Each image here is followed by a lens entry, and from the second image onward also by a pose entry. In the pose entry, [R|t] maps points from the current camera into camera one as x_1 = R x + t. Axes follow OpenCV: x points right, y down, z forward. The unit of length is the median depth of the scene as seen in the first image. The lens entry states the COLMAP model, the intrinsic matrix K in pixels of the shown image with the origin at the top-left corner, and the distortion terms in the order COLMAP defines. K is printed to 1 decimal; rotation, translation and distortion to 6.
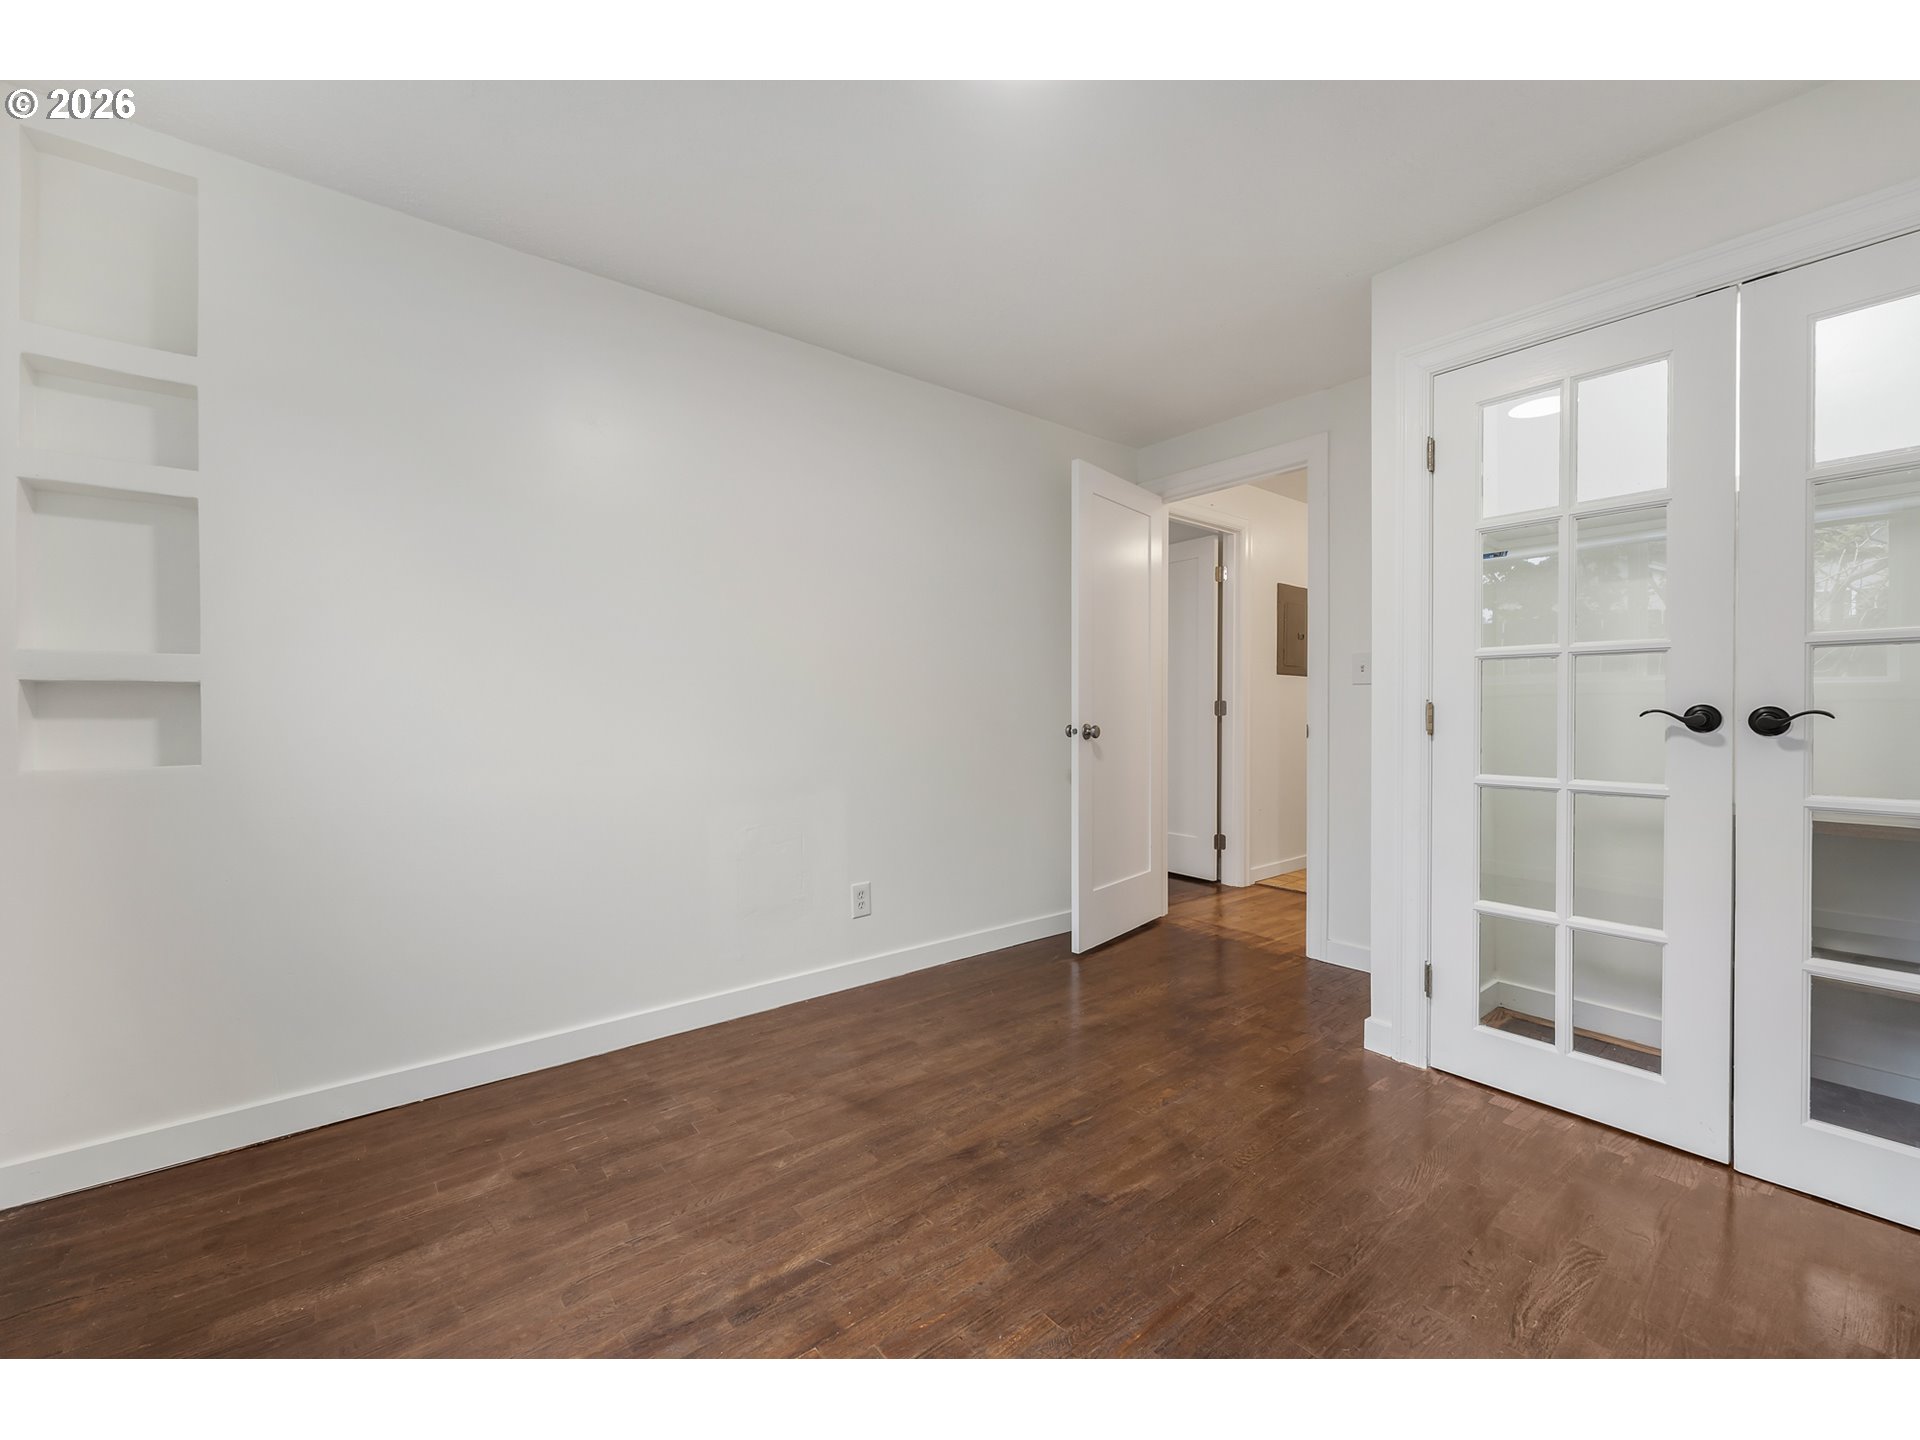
lens RADIAL K [[820.5, 0, 958.4], [0, 820.5, 706.2], [0, 0, 1]] dist [-0.000807, -0.000331]
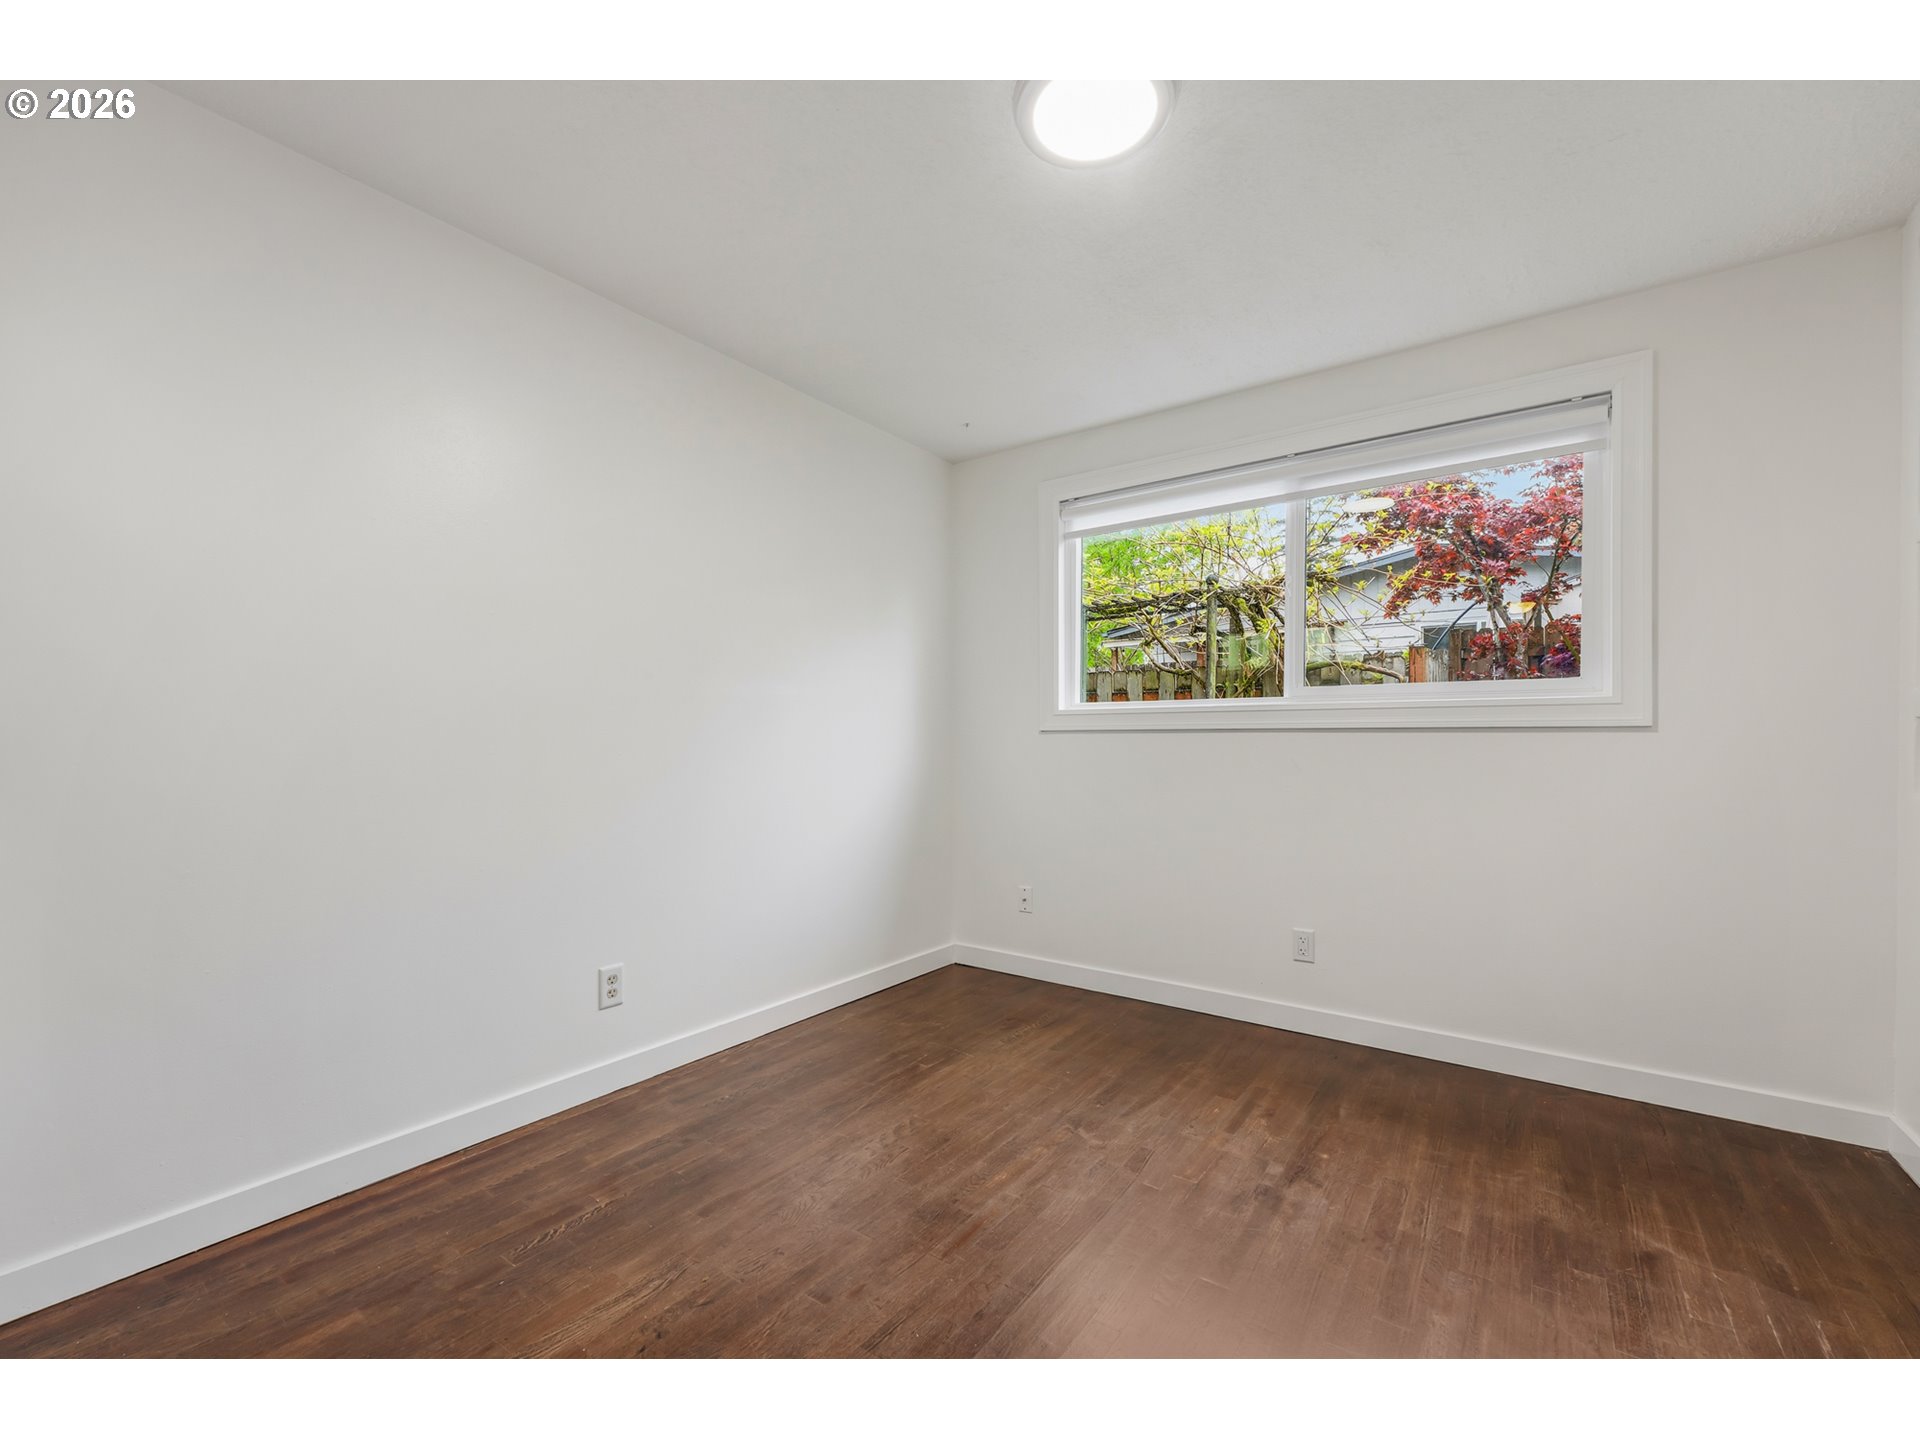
lens RADIAL K [[820.5, 0, 958.4], [0, 820.5, 706.2], [0, 0, 1]] dist [-0.000807, -0.000331]
pose [[-0.962069, -0.009114, -0.272652, 0.511633], [0.000089, 0.999431, -0.033721, -0.009382], [0.272805, -0.032466, -0.961521, 1.865720]]
